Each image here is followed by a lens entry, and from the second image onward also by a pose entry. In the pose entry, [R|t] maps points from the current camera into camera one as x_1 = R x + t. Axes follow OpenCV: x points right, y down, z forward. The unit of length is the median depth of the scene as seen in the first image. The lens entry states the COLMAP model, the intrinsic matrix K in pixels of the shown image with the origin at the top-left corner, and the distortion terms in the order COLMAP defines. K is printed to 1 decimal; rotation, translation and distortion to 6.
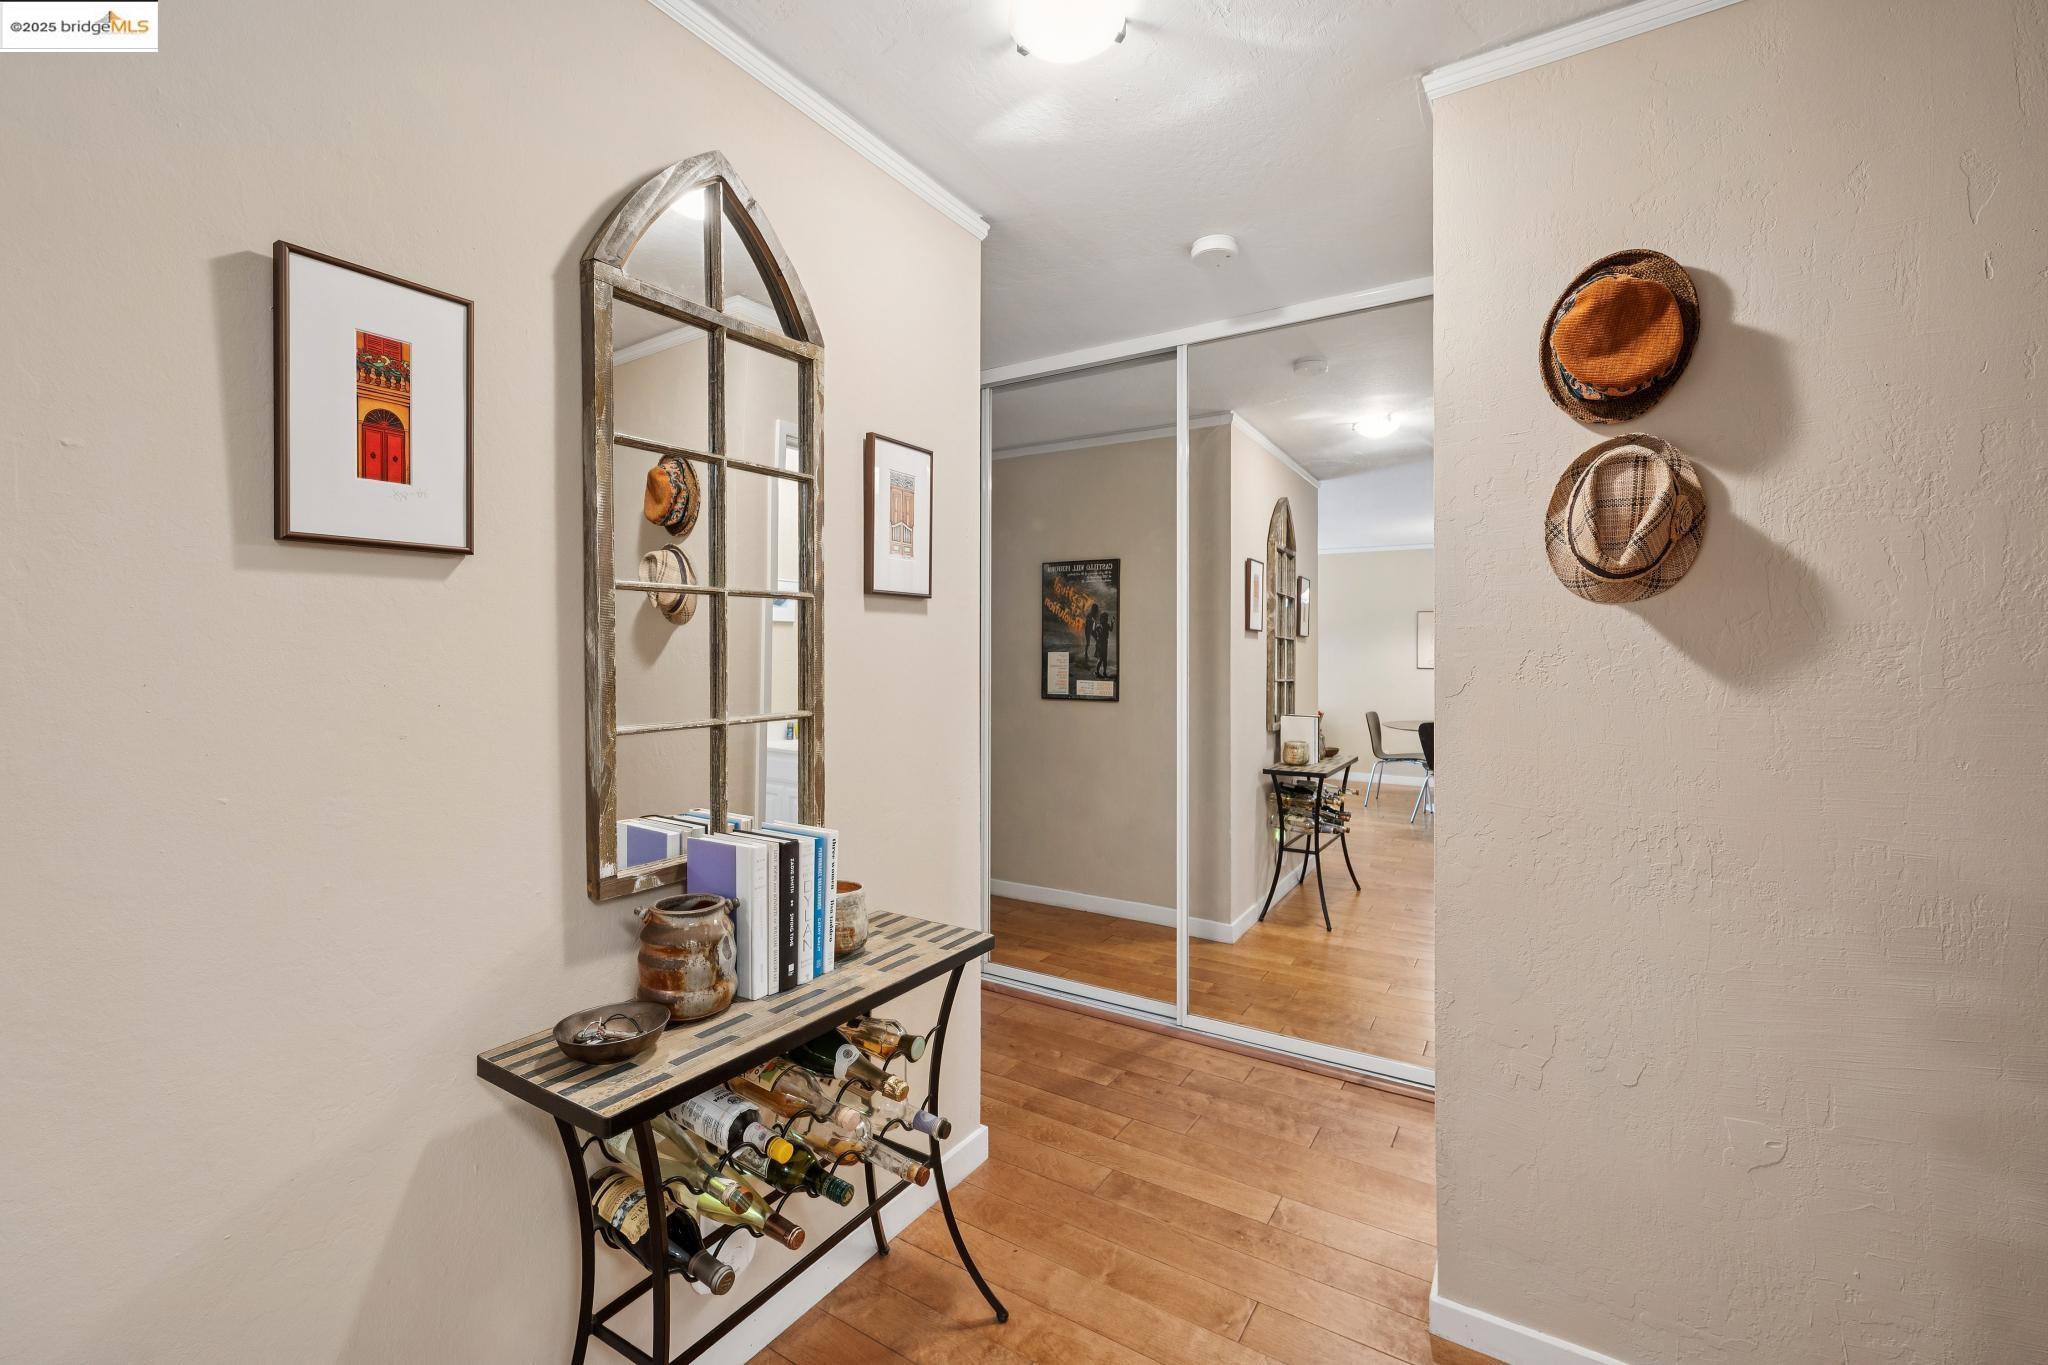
lens RADIAL K [[901.5, 0, 1006.6], [0, 901.5, 661.3], [0, 0, 1]] dist [-0.000184, -0.000314]
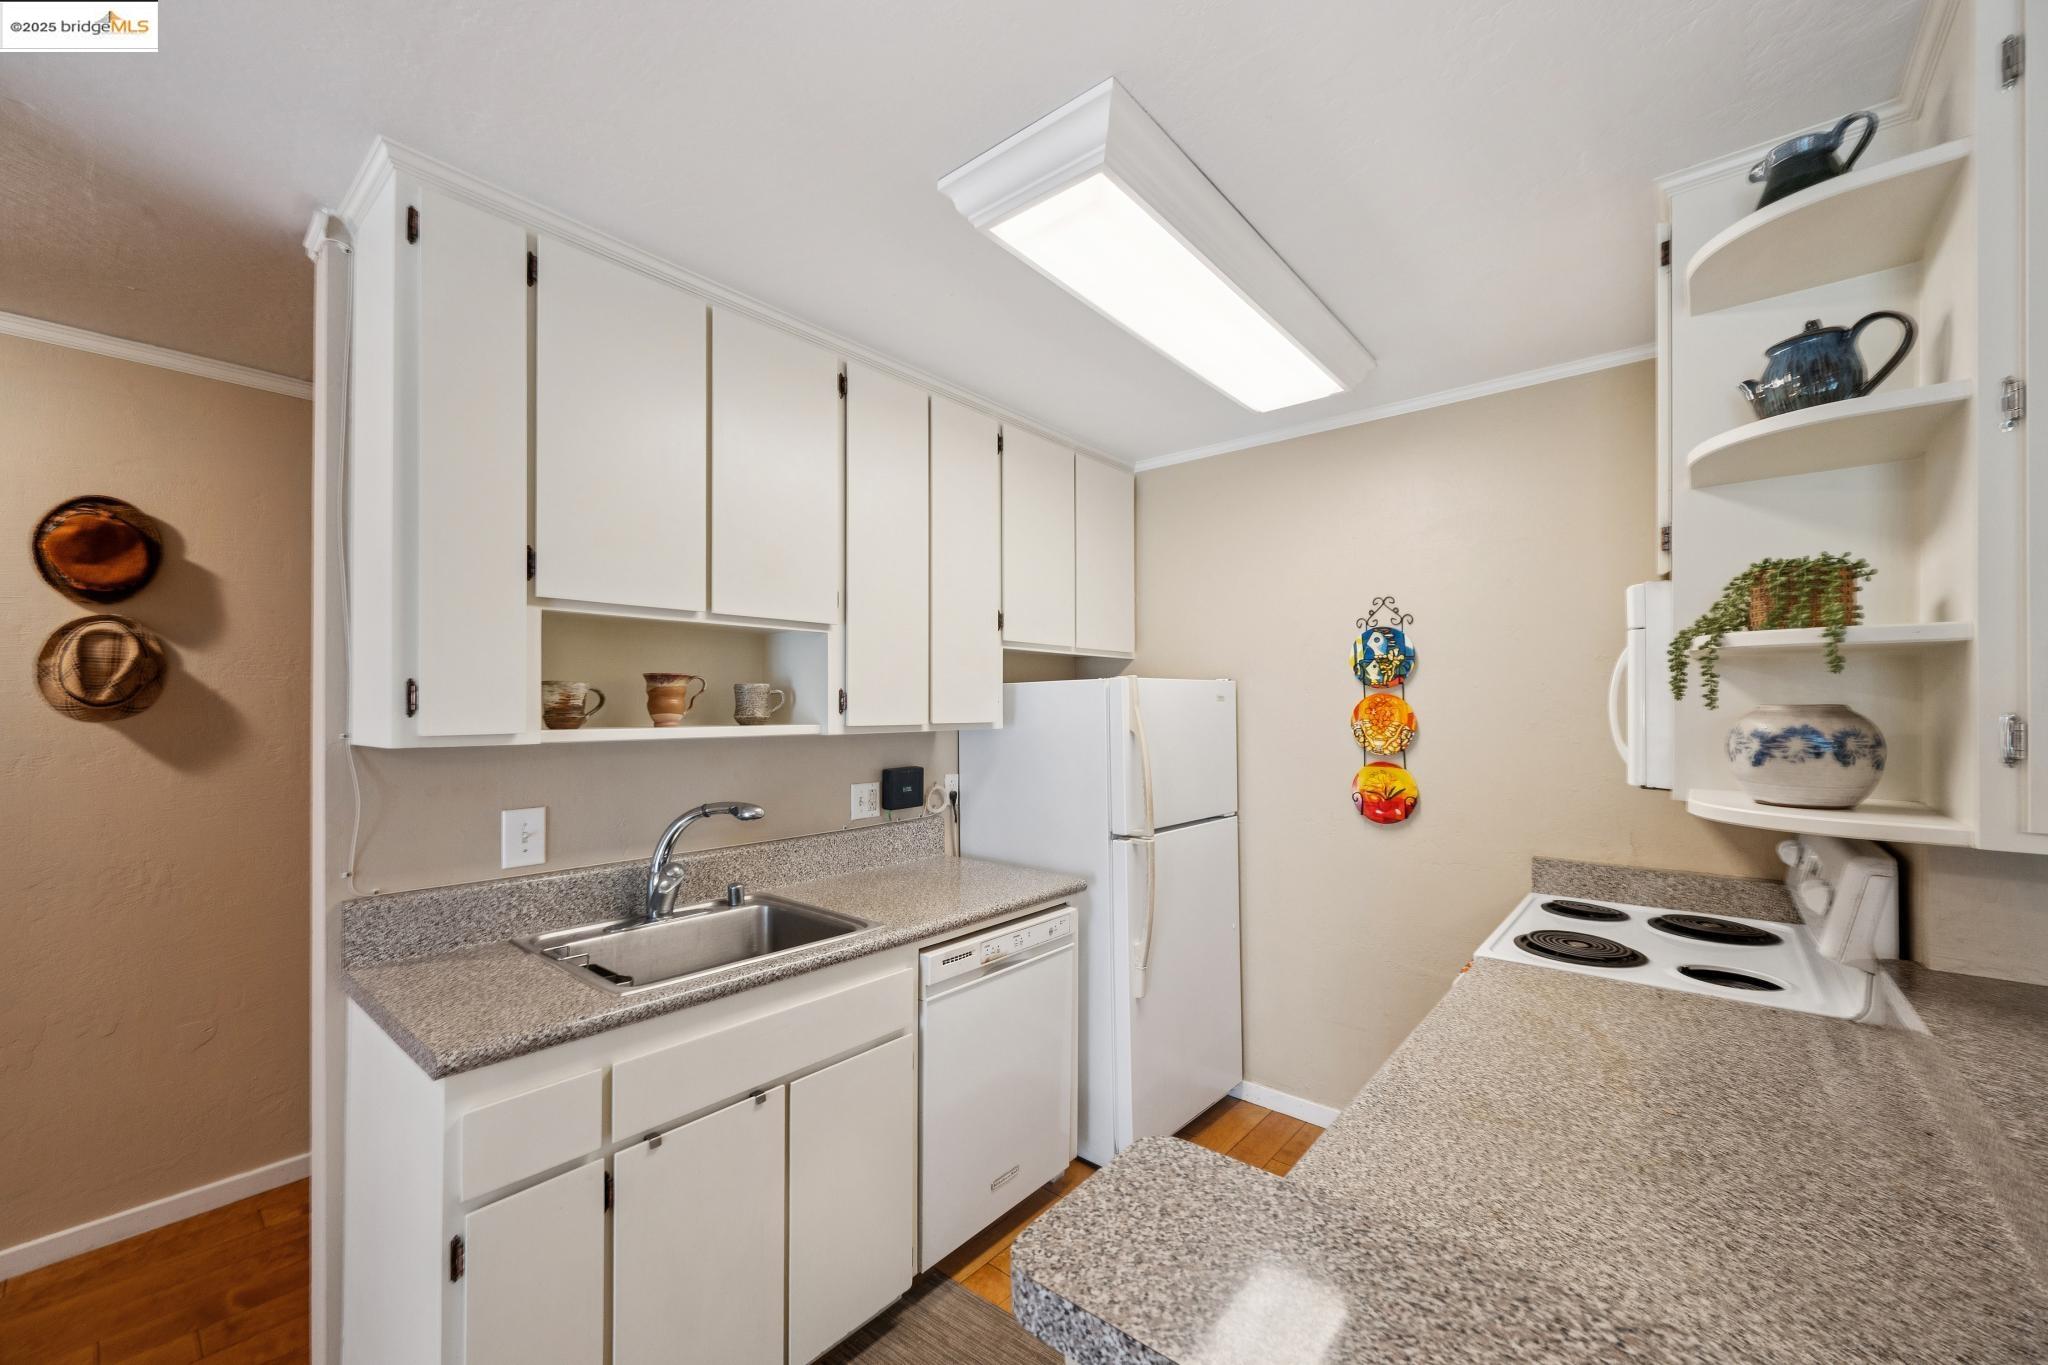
lens RADIAL K [[805.4, 0, 1029.4], [0, 805.4, 710.6], [0, 0, 1]] dist [-0.007211, 0.000529]
pose [[0.138390, -0.000520, 0.990378, -0.224229], [-0.003478, 0.999993, 0.001011, -0.045067], [-0.990372, -0.003584, 0.138388, -0.377610]]
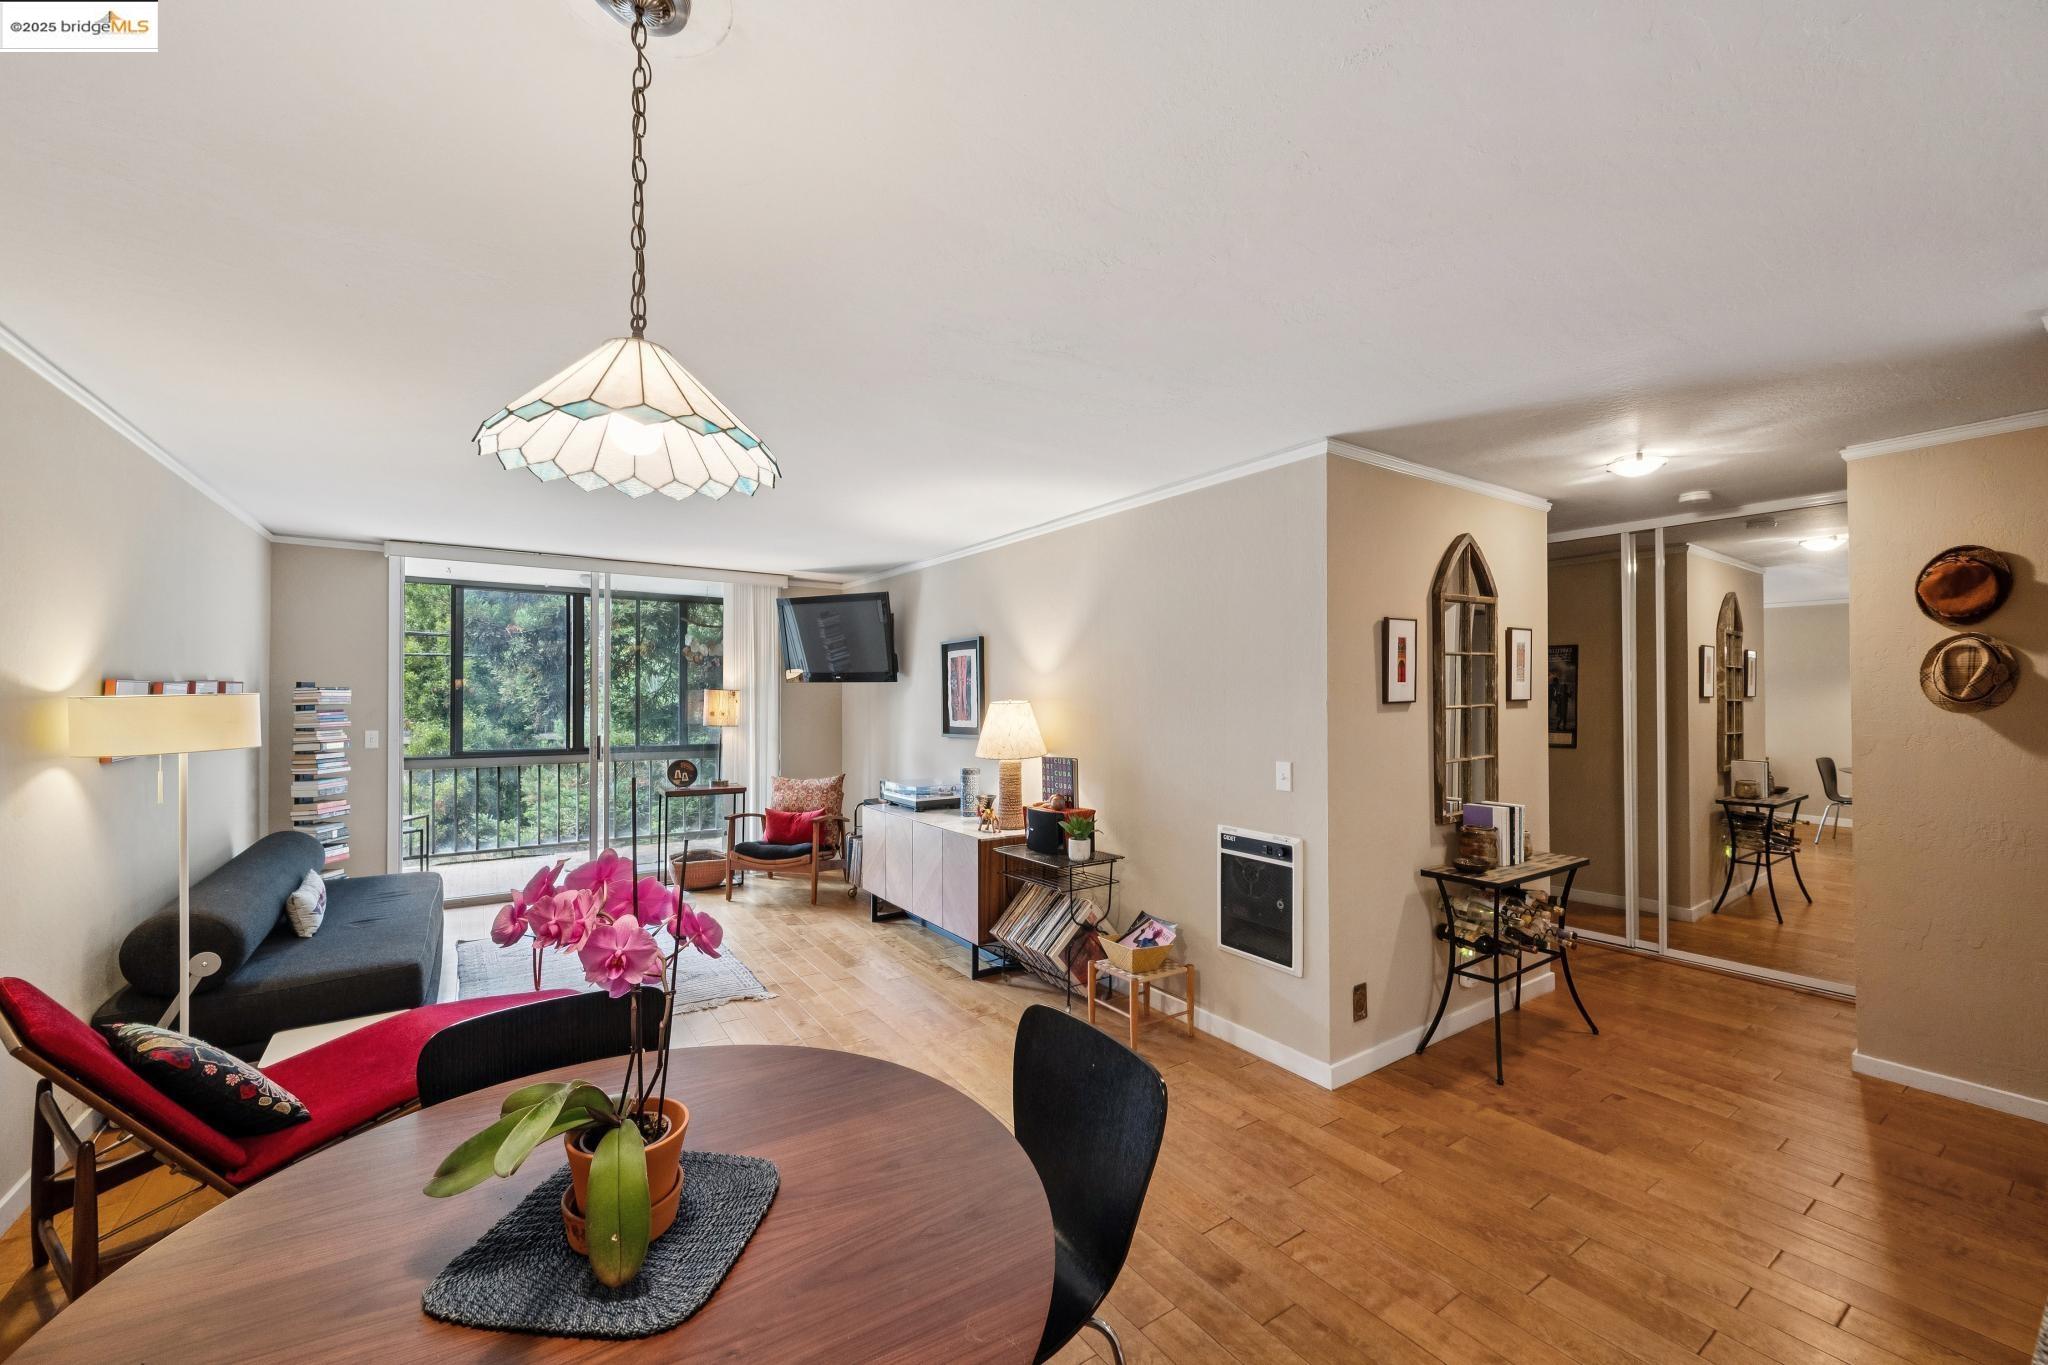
lens RADIAL K [[805.4, 0, 1008.0], [0, 805.4, 693.2], [0, 0, 1]] dist [-0.007211, 0.000529]
pose [[0.914478, -0.007480, -0.404566, -0.293629], [0.004449, 0.999955, -0.008433, -0.051954], [0.404611, 0.005912, 0.914470, -0.778859]]
